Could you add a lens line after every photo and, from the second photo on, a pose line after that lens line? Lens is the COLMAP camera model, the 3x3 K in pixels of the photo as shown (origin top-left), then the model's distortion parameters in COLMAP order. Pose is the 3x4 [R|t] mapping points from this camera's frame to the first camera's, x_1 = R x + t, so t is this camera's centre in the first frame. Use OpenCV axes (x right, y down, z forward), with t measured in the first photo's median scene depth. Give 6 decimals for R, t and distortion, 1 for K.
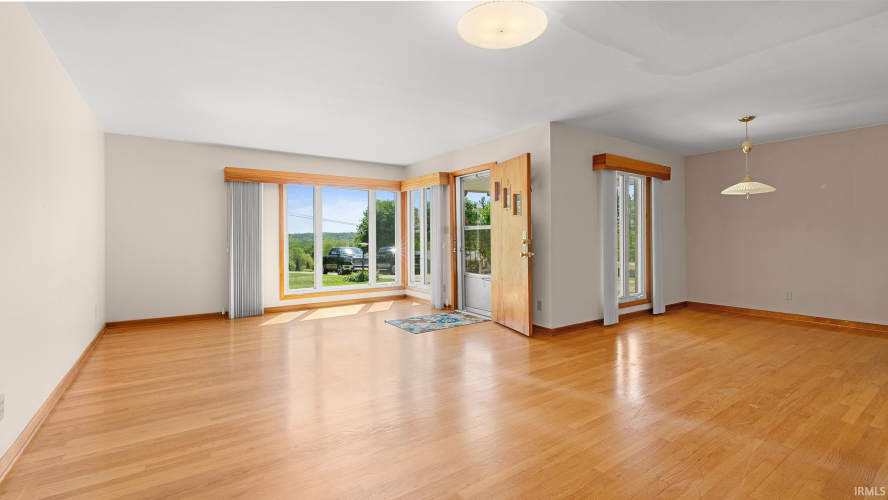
lens RADIAL K [[388.0, 0, 443.5], [0, 388.0, 237.5], [0, 0, 1]] dist [-0.000981, -0.000378]
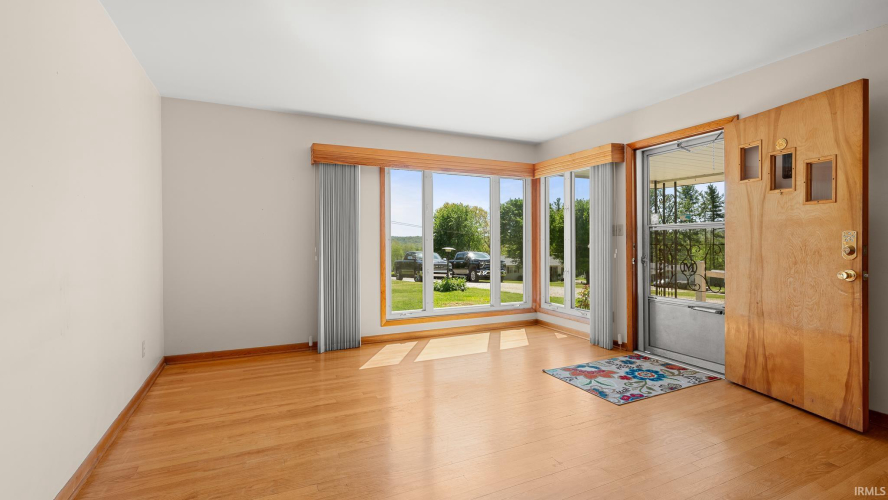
lens RADIAL K [[400.2, 0, 444.0], [0, 400.2, 250.0], [0, 0, 1]] dist [-0.003434, -0.001266]
pose [[0.985523, 0.007875, -0.169358, -0.184593], [-0.004244, 0.999754, 0.021791, 0.000126], [0.169488, -0.020756, 0.985314, 0.288012]]
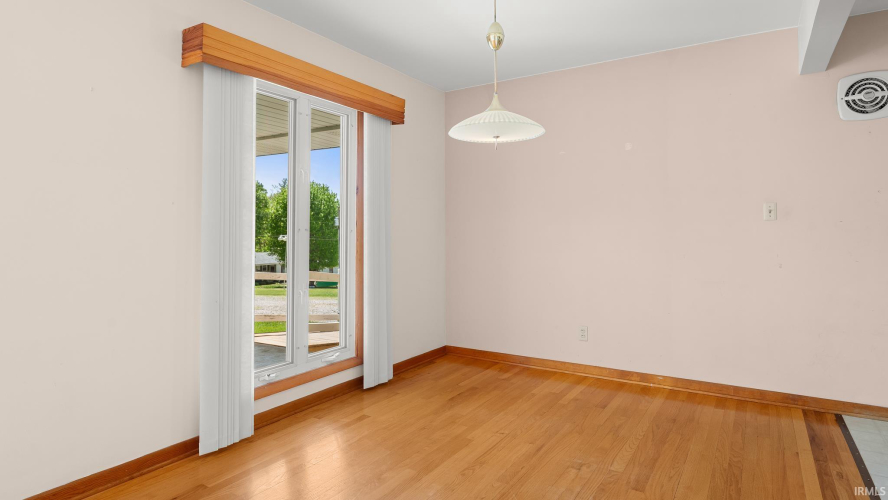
lens RADIAL K [[490.6, 0, 445.3], [0, 490.6, 215.3], [0, 0, 1]] dist [0.000759, -0.000037]
pose [[0.921325, 0.013499, 0.388558, 0.381447], [0.000449, 0.999359, -0.035783, 0.000114], [-0.388792, 0.033142, 0.920729, 0.369888]]
